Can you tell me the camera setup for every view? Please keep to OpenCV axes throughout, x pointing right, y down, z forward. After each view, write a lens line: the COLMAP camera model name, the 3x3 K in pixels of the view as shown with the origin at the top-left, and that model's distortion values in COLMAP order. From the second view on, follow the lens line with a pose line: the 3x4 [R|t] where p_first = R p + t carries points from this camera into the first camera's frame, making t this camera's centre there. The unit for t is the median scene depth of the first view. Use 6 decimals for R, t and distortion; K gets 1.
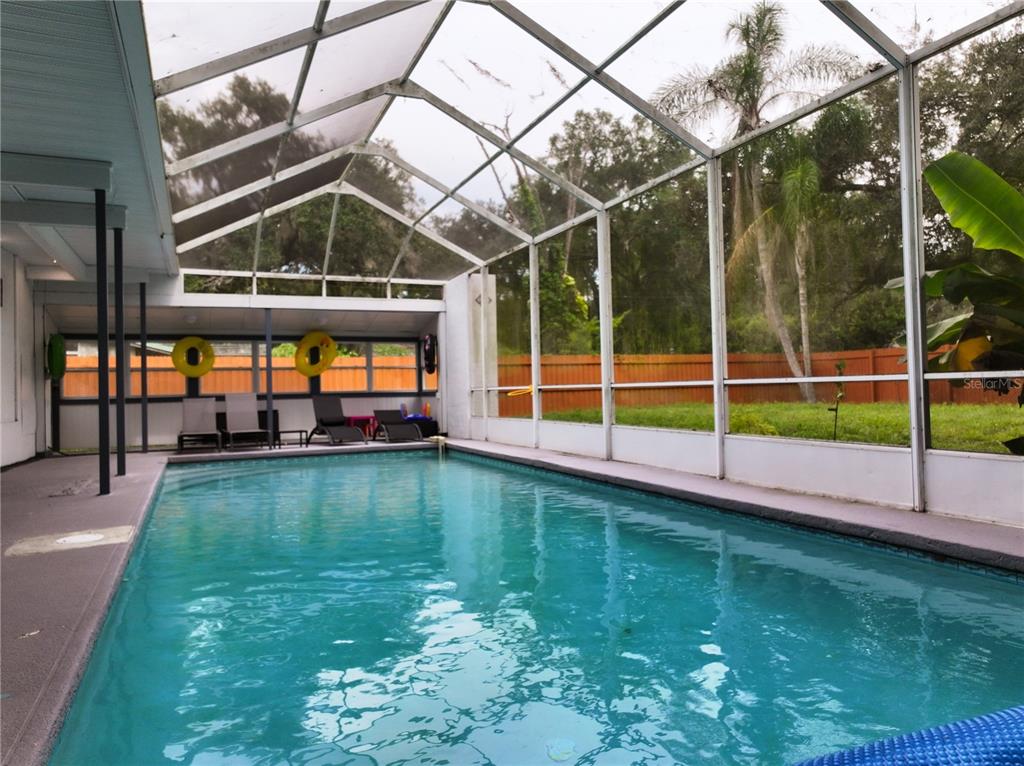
lens RADIAL K [[722.9, 0, 517.4], [0, 722.9, 382.4], [0, 0, 1]] dist [0.013899, -0.001223]
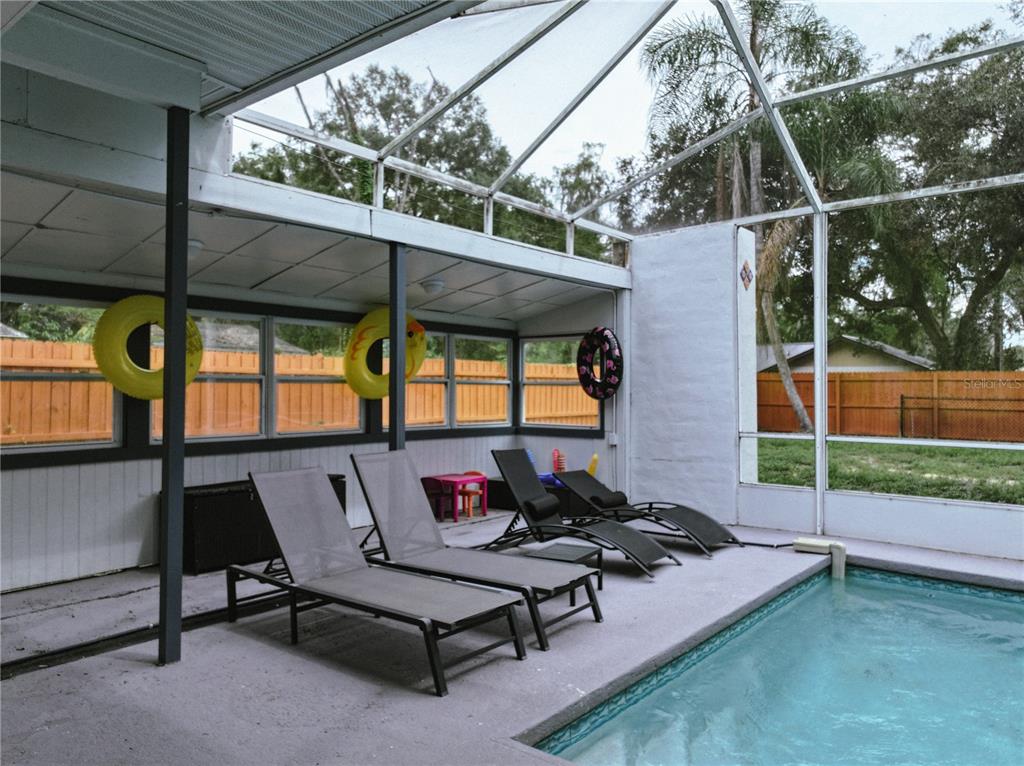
lens RADIAL K [[722.9, 0, 509.7], [0, 722.9, 377.9], [0, 0, 1]] dist [0.013899, -0.001223]
pose [[0.889161, 0.034636, 0.456281, -0.497231], [-0.031144, 0.999400, -0.015172, -0.019907], [-0.456533, -0.000720, 0.889706, 0.619806]]
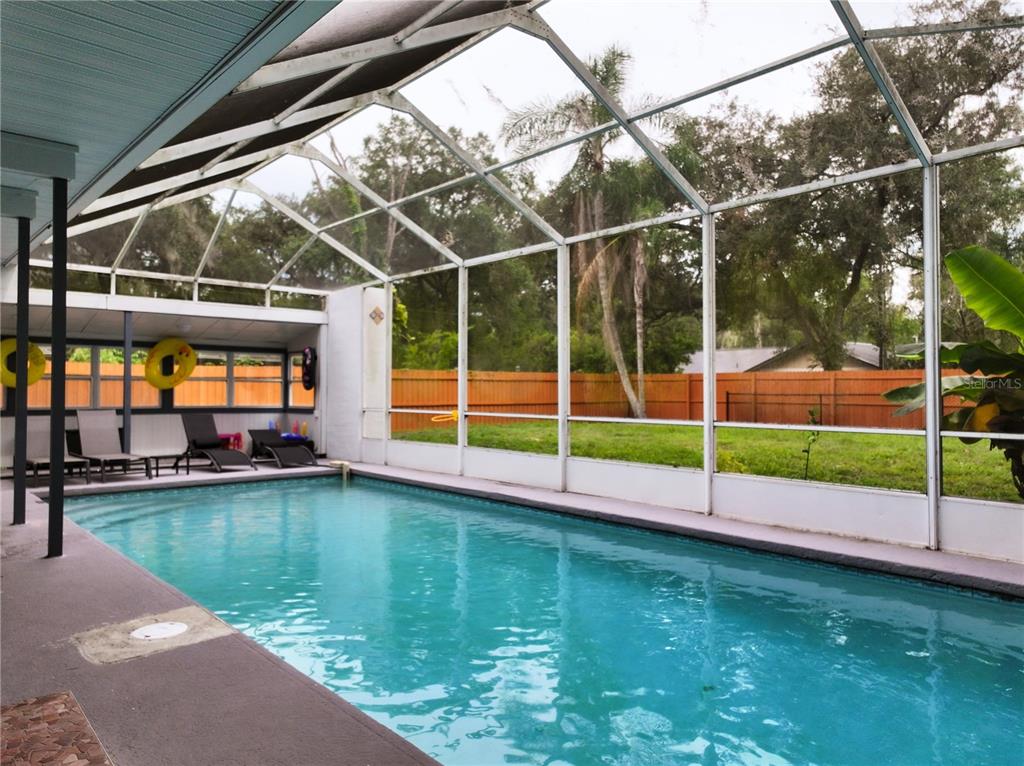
lens RADIAL K [[722.9, 0, 516.6], [0, 722.9, 380.3], [0, 0, 1]] dist [0.013899, -0.001223]
pose [[0.950701, 0.030292, 0.308626, -0.174791], [-0.028020, 0.999538, -0.011792, -0.023694], [-0.308841, 0.002563, 0.951110, 0.039340]]
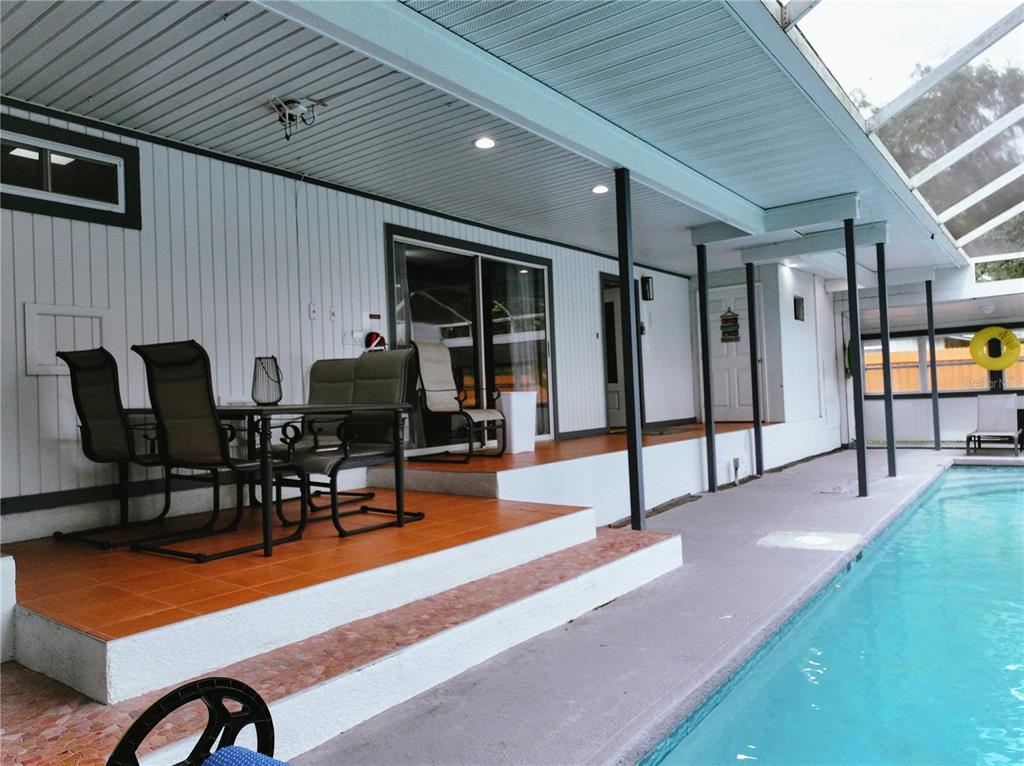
lens RADIAL K [[722.9, 0, 509.4], [0, 722.9, 380.0], [0, 0, 1]] dist [0.013899, -0.001223]
pose [[0.487681, -0.019801, -0.872797, 0.066591], [0.041207, 0.999151, 0.000358, -0.022782], [0.872049, -0.036140, 0.488083, 0.005024]]
